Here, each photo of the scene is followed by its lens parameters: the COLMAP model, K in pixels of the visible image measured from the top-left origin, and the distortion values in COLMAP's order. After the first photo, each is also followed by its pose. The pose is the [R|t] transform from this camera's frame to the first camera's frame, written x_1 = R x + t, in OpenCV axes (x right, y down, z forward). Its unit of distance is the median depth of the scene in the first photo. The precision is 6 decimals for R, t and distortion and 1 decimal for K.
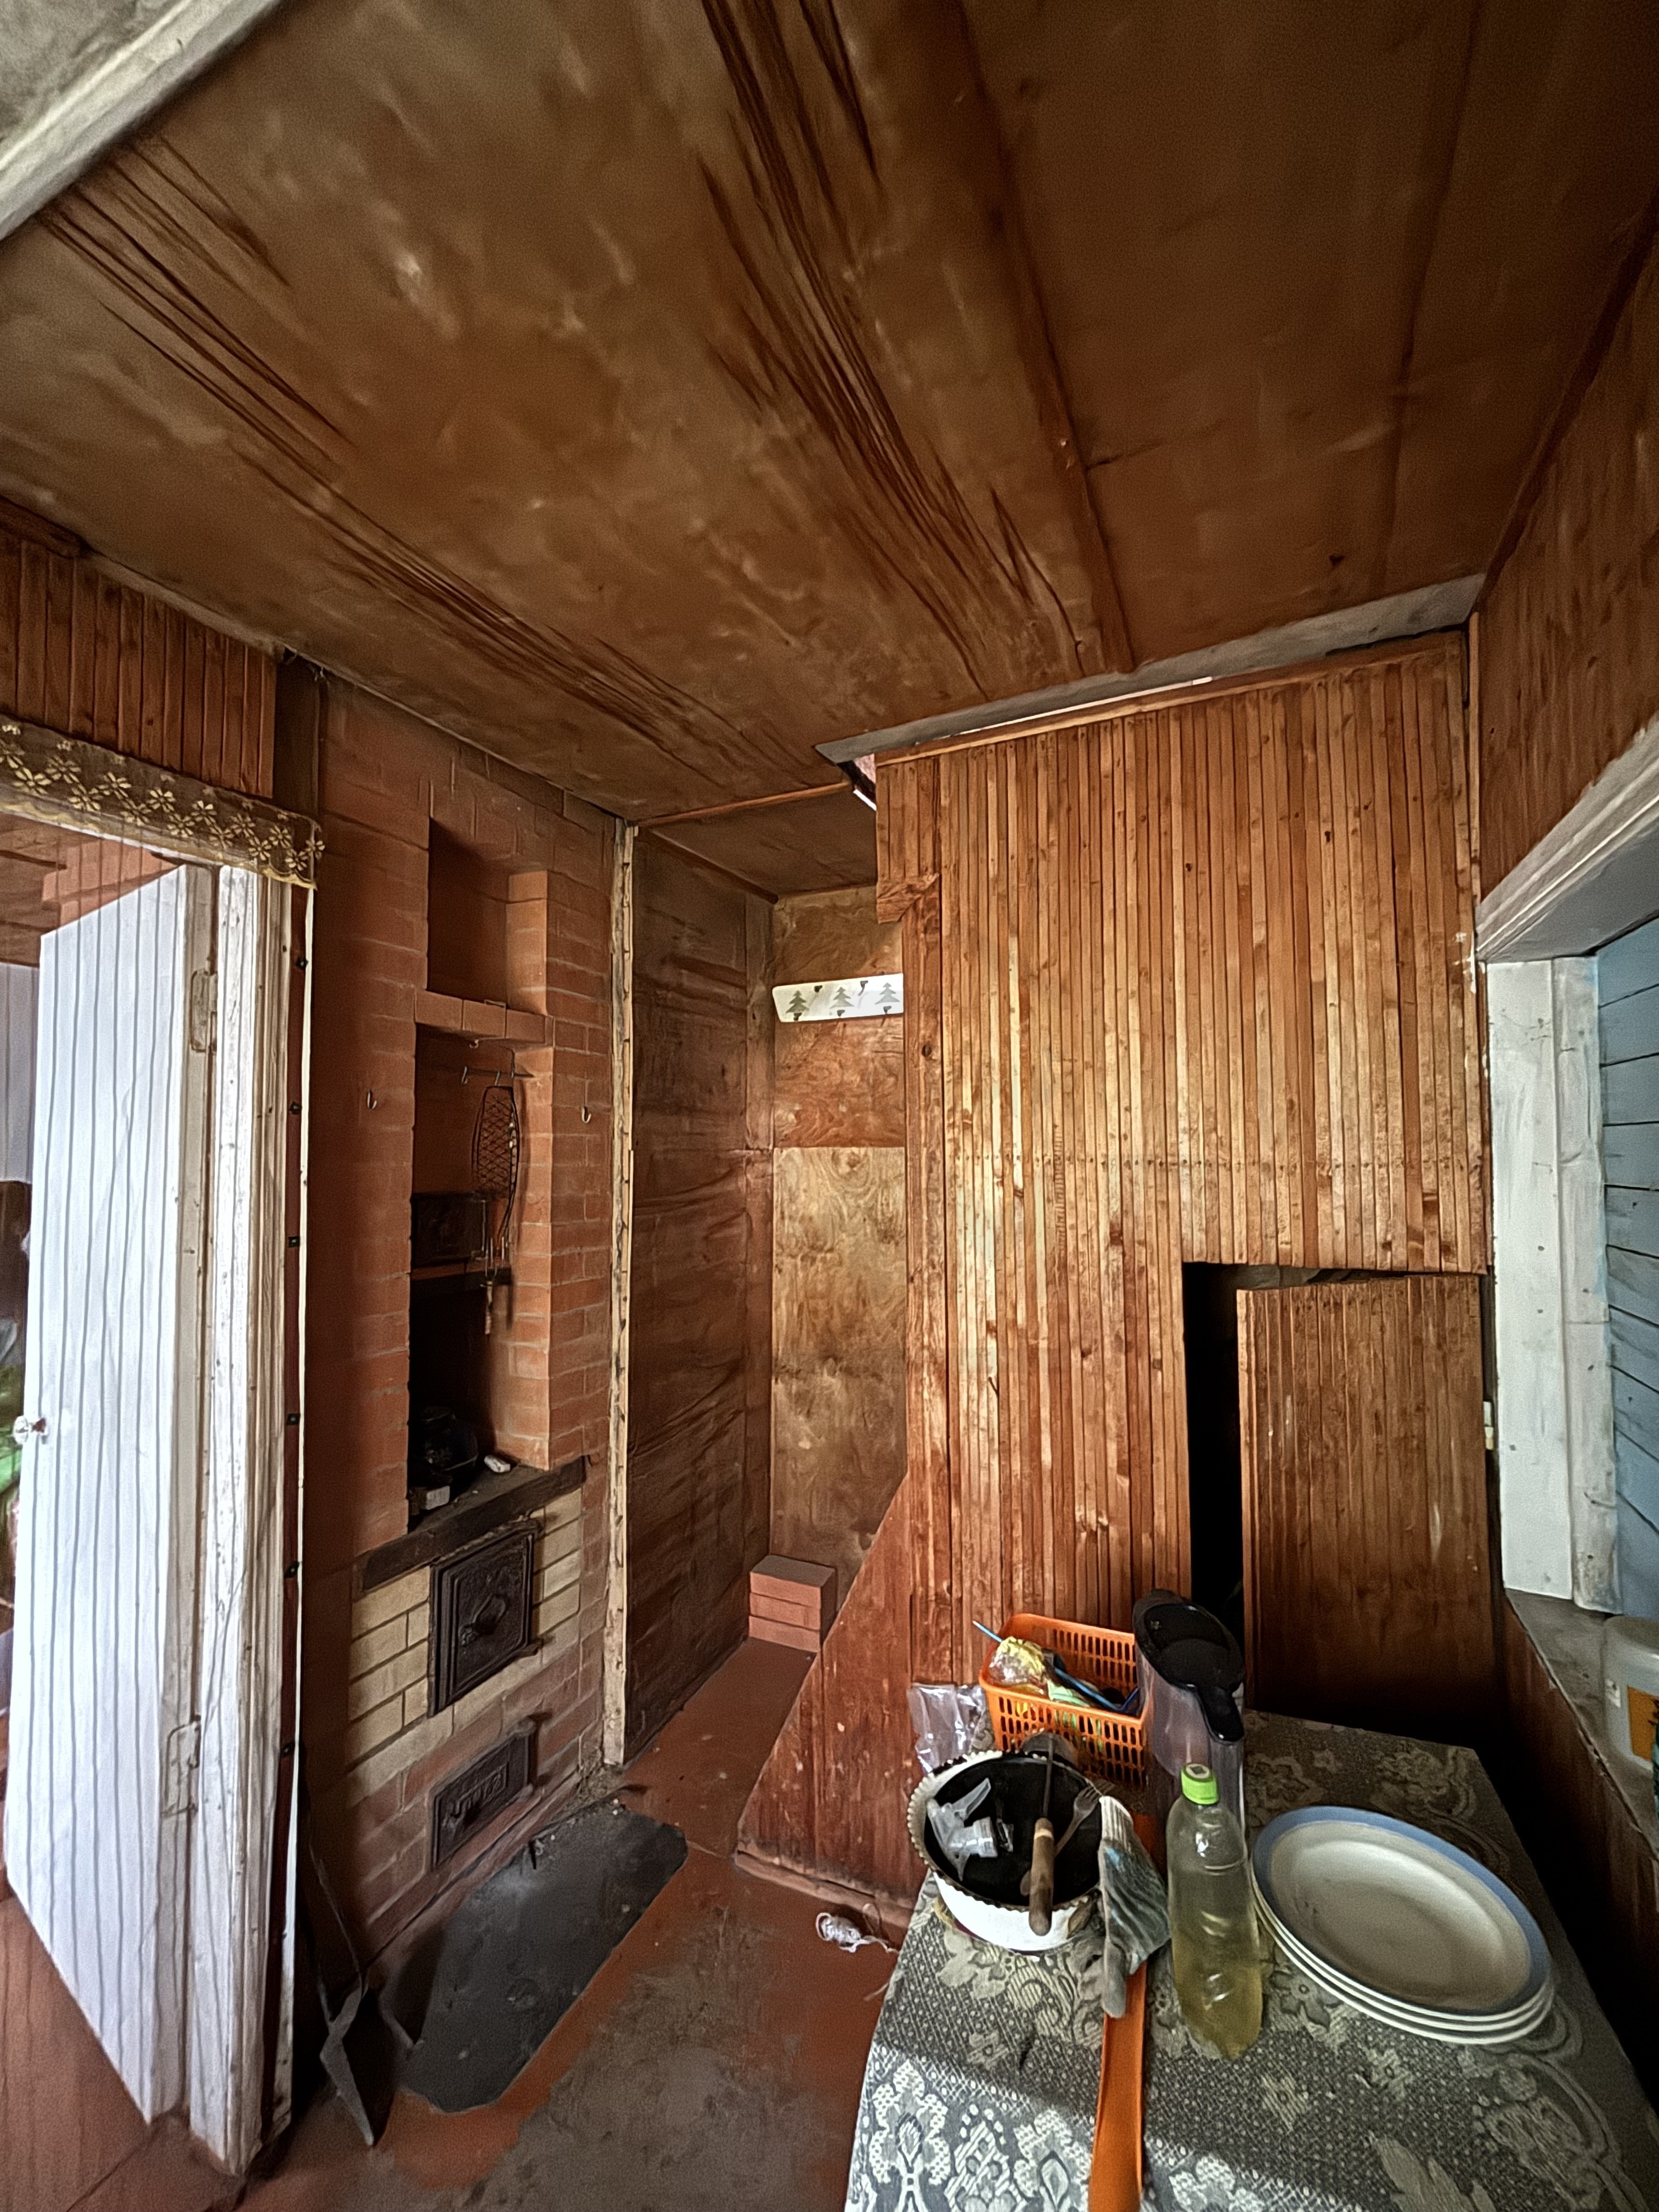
lens RADIAL K [[889.6, 0, 824.0], [0, 889.6, 1106.5], [0, 0, 1]] dist [-0.004539, 0.000971]
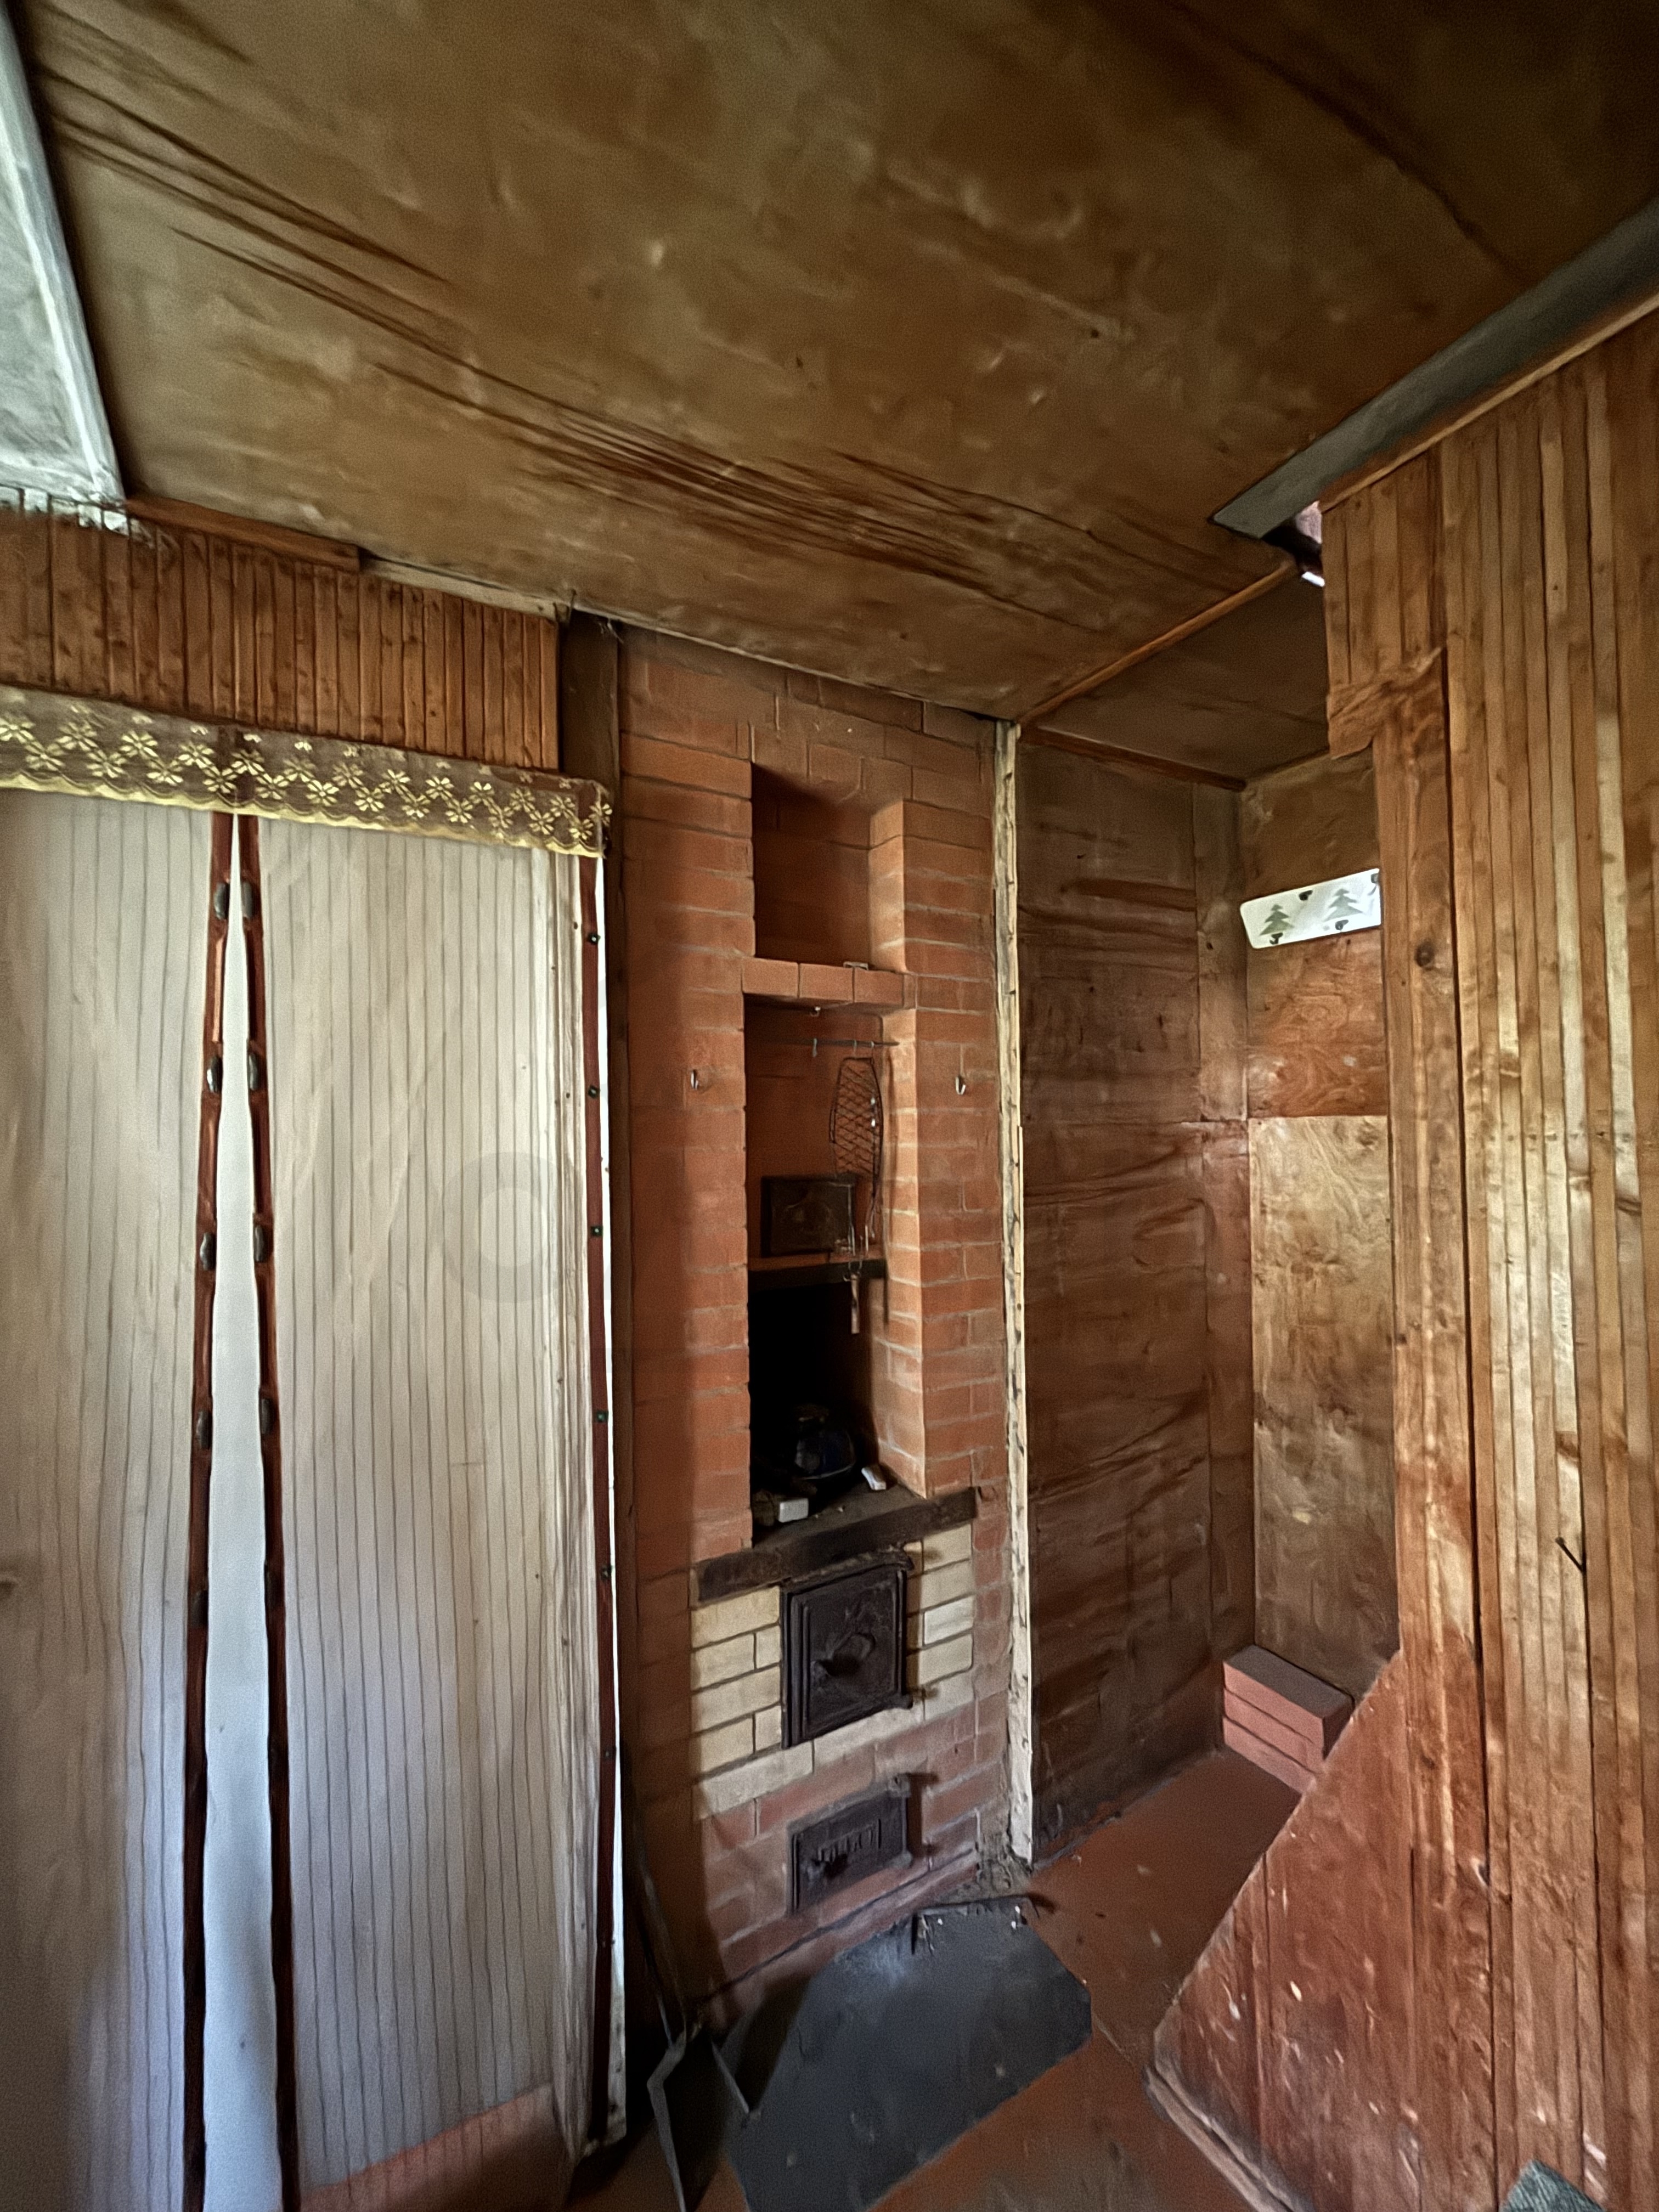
lens RADIAL K [[889.6, 0, 823.3], [0, 889.6, 1109.0], [0, 0, 1]] dist [-0.004539, 0.000971]
pose [[0.825135, -0.022492, -0.564487, 0.119817], [0.044673, 0.998676, 0.025509, 0.005861], [0.563166, -0.046265, 0.825047, 0.289385]]
